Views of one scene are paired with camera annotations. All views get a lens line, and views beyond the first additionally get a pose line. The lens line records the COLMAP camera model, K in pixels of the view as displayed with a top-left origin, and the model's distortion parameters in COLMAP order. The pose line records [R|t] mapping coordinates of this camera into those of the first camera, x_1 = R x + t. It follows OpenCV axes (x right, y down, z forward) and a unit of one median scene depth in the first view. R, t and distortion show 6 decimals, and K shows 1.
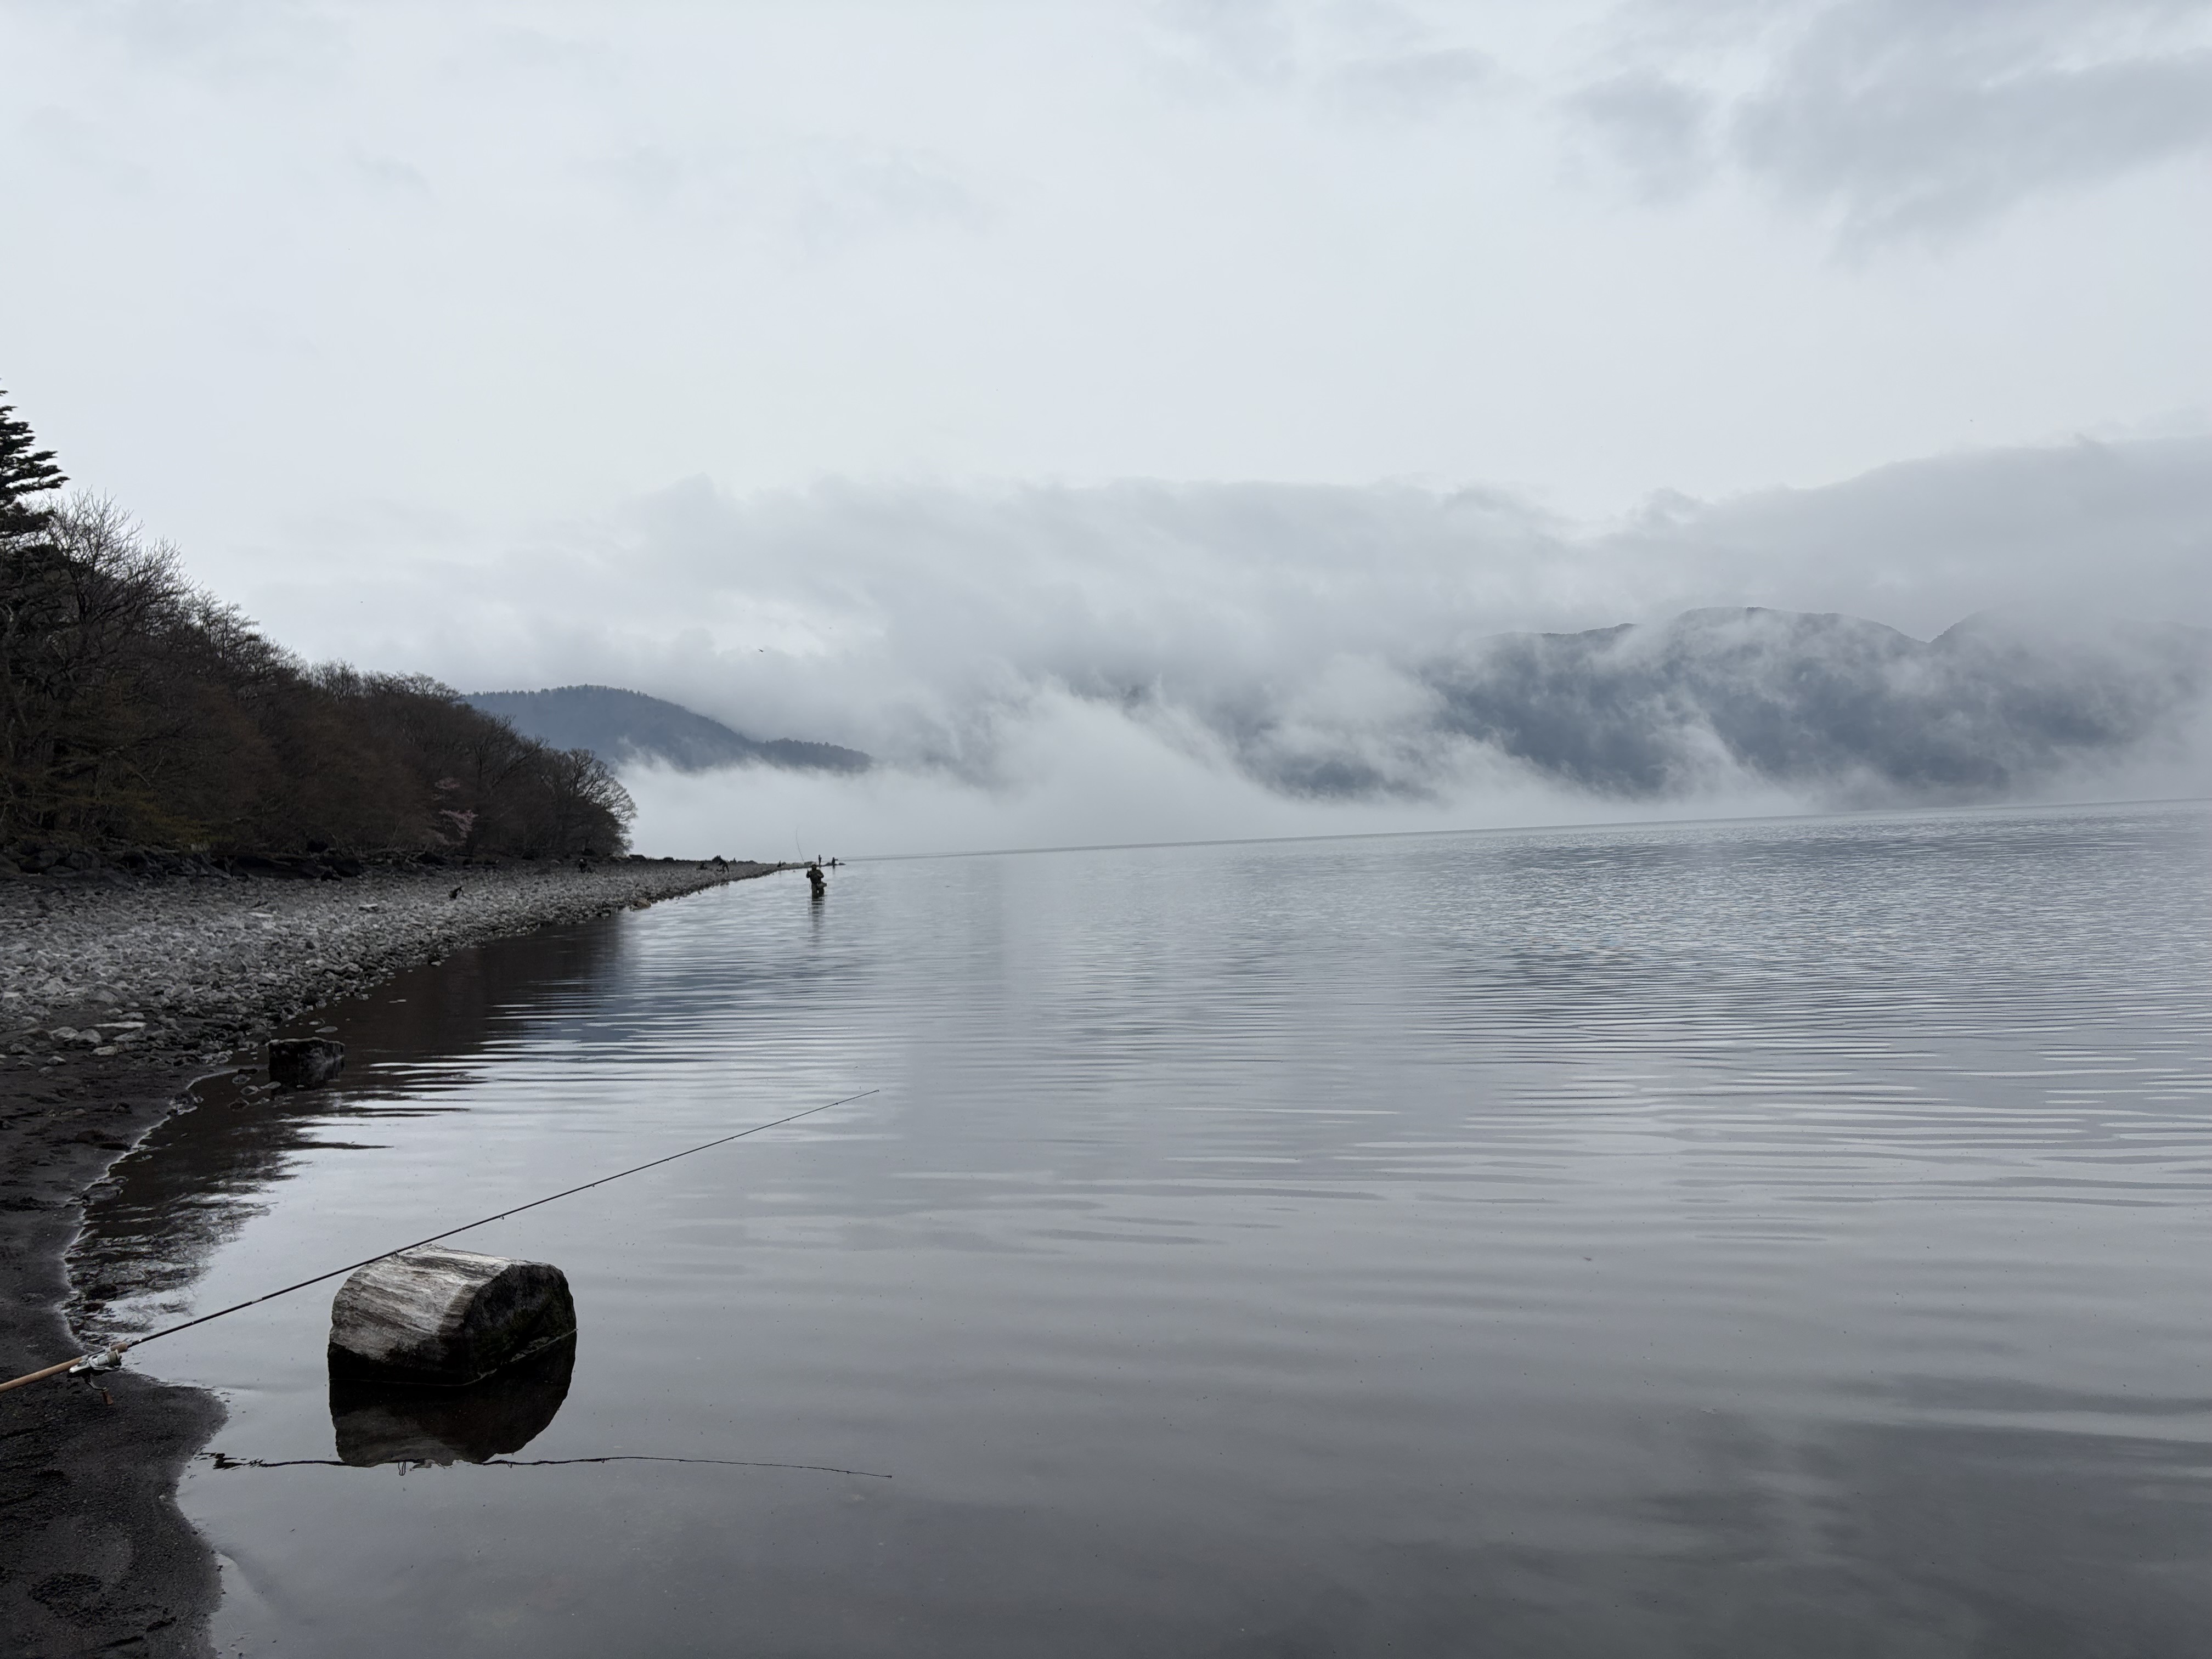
lens RADIAL K [[1665.6, 0, 1106.7], [0, 1665.6, 813.6], [0, 0, 1]] dist [0.009513, 0.003495]
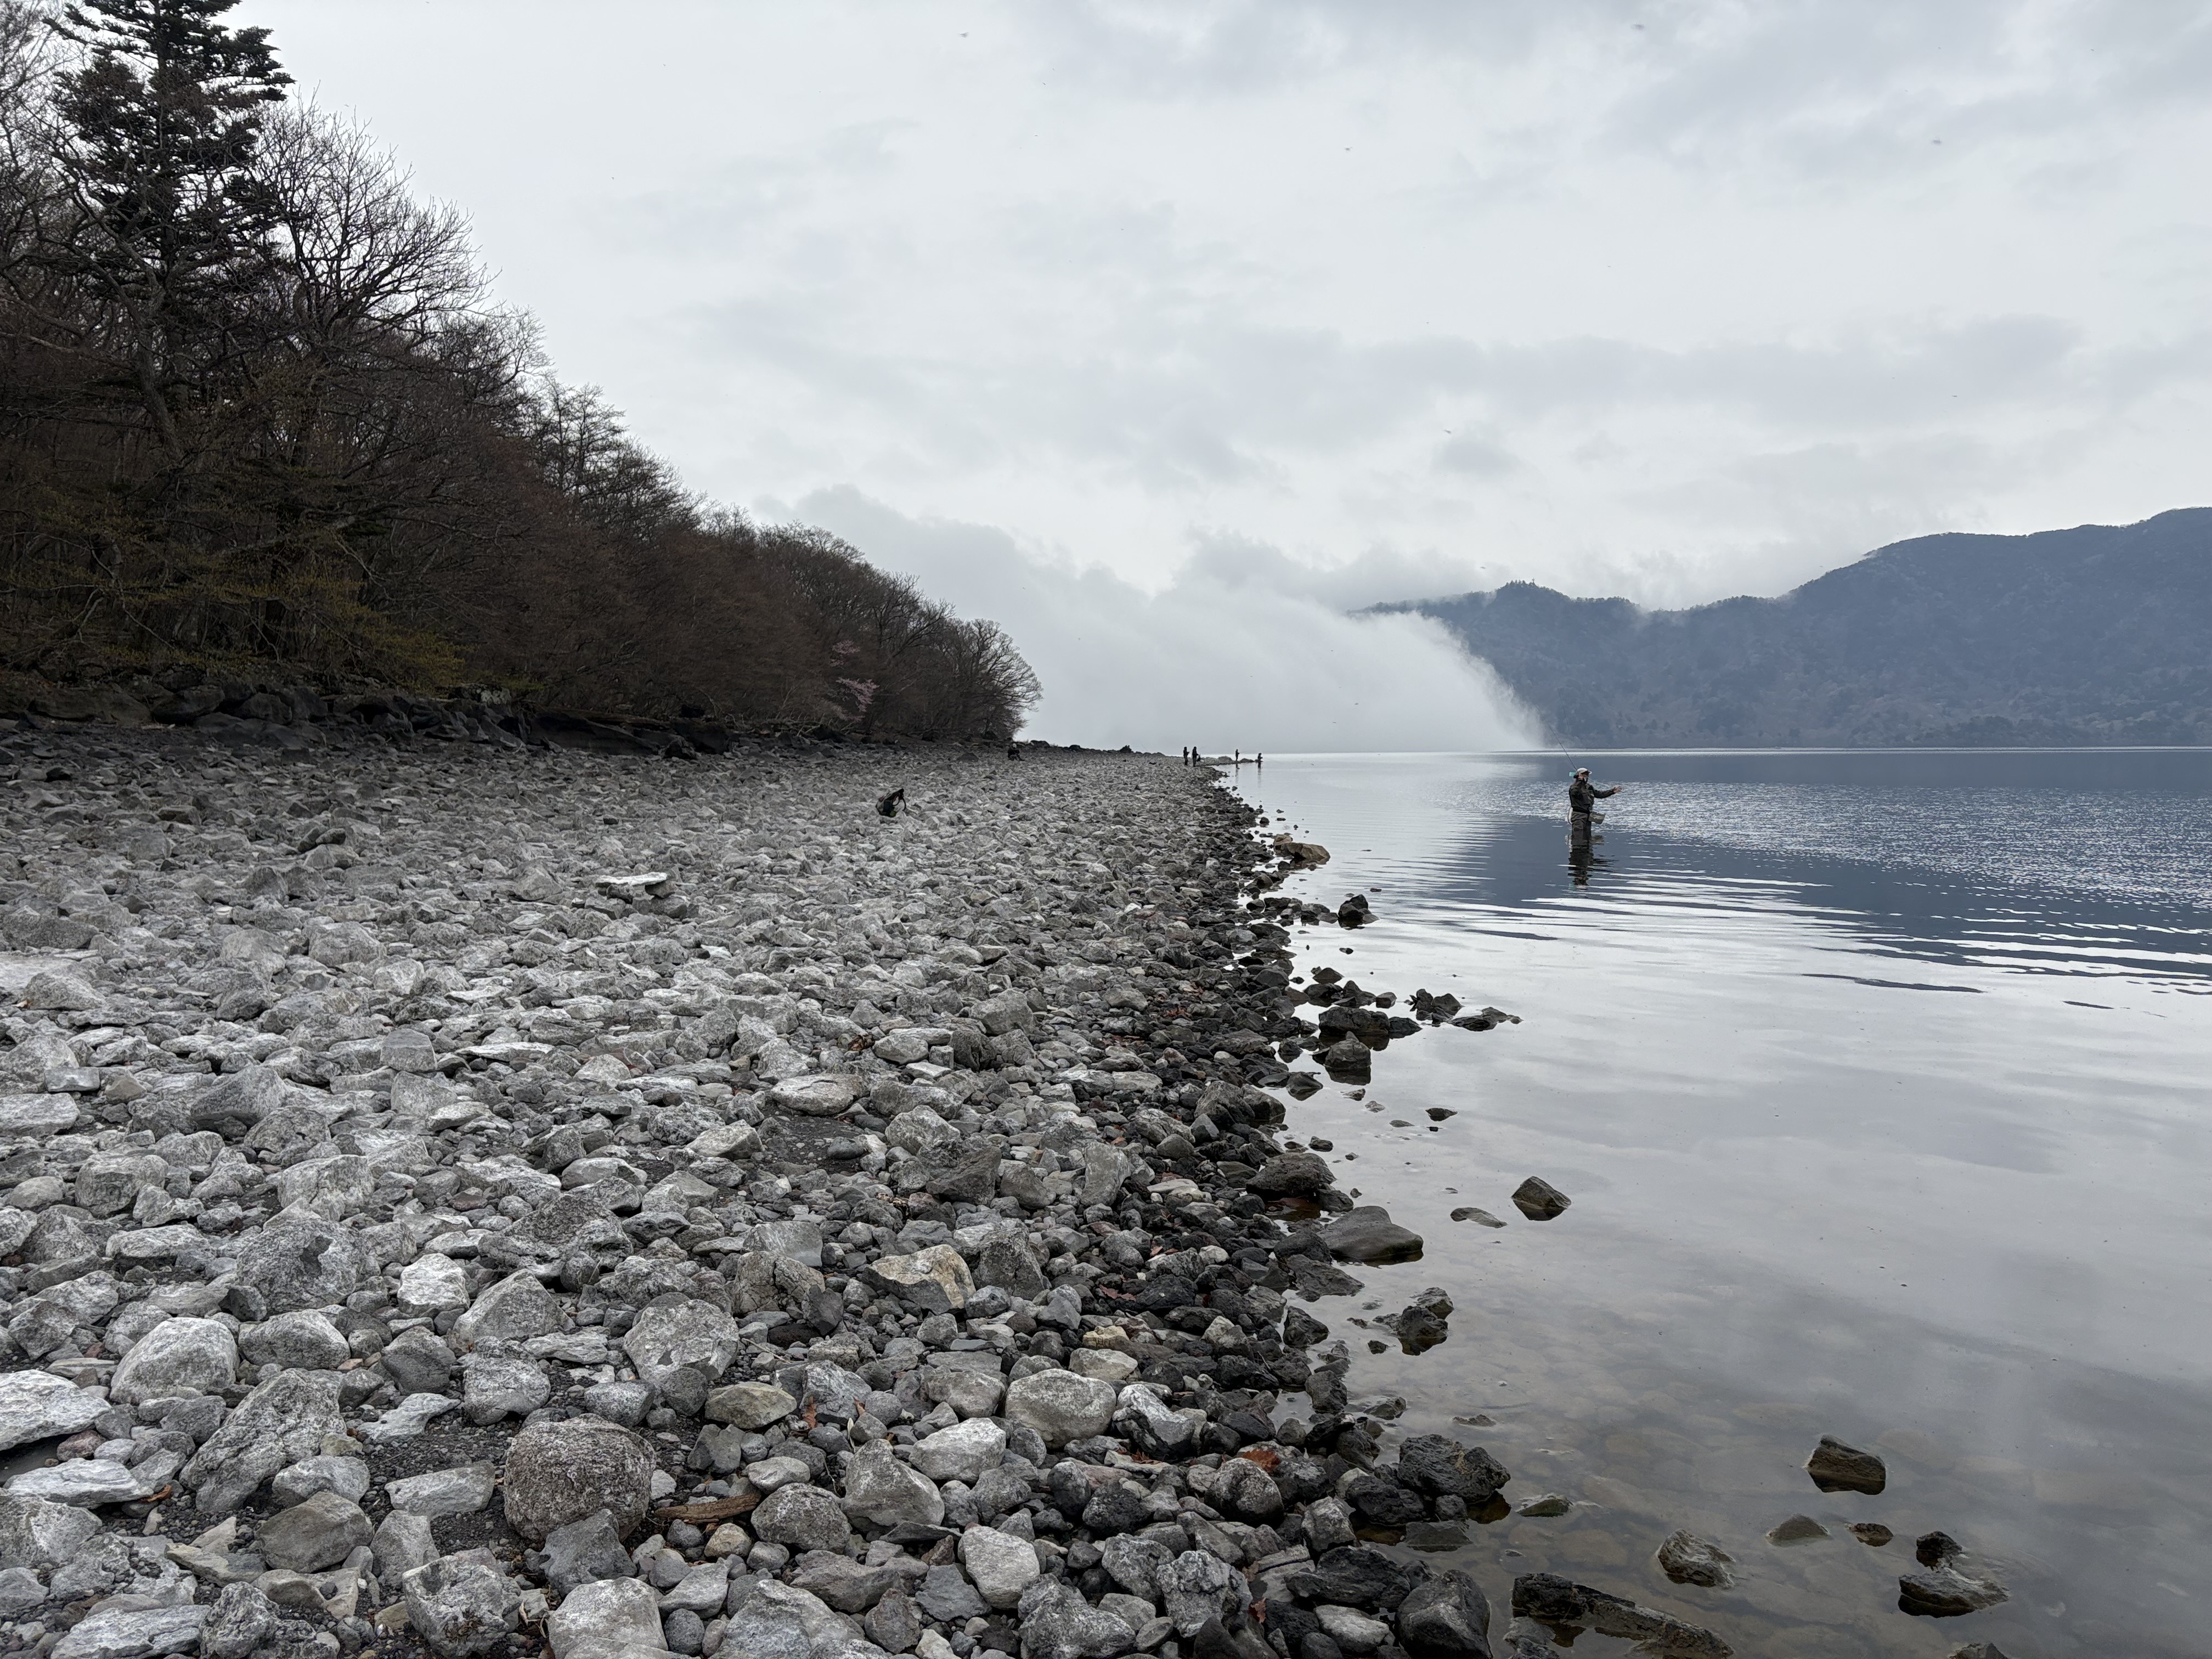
lens RADIAL K [[1665.6, 0, 1107.7], [0, 1665.6, 833.4], [0, 0, 1]] dist [0.009513, 0.003495]
pose [[0.976023, 0.052319, -0.211286, -0.082700], [-0.036880, 0.996398, 0.076365, 0.006873], [0.214520, -0.066742, 0.974437, 0.199926]]
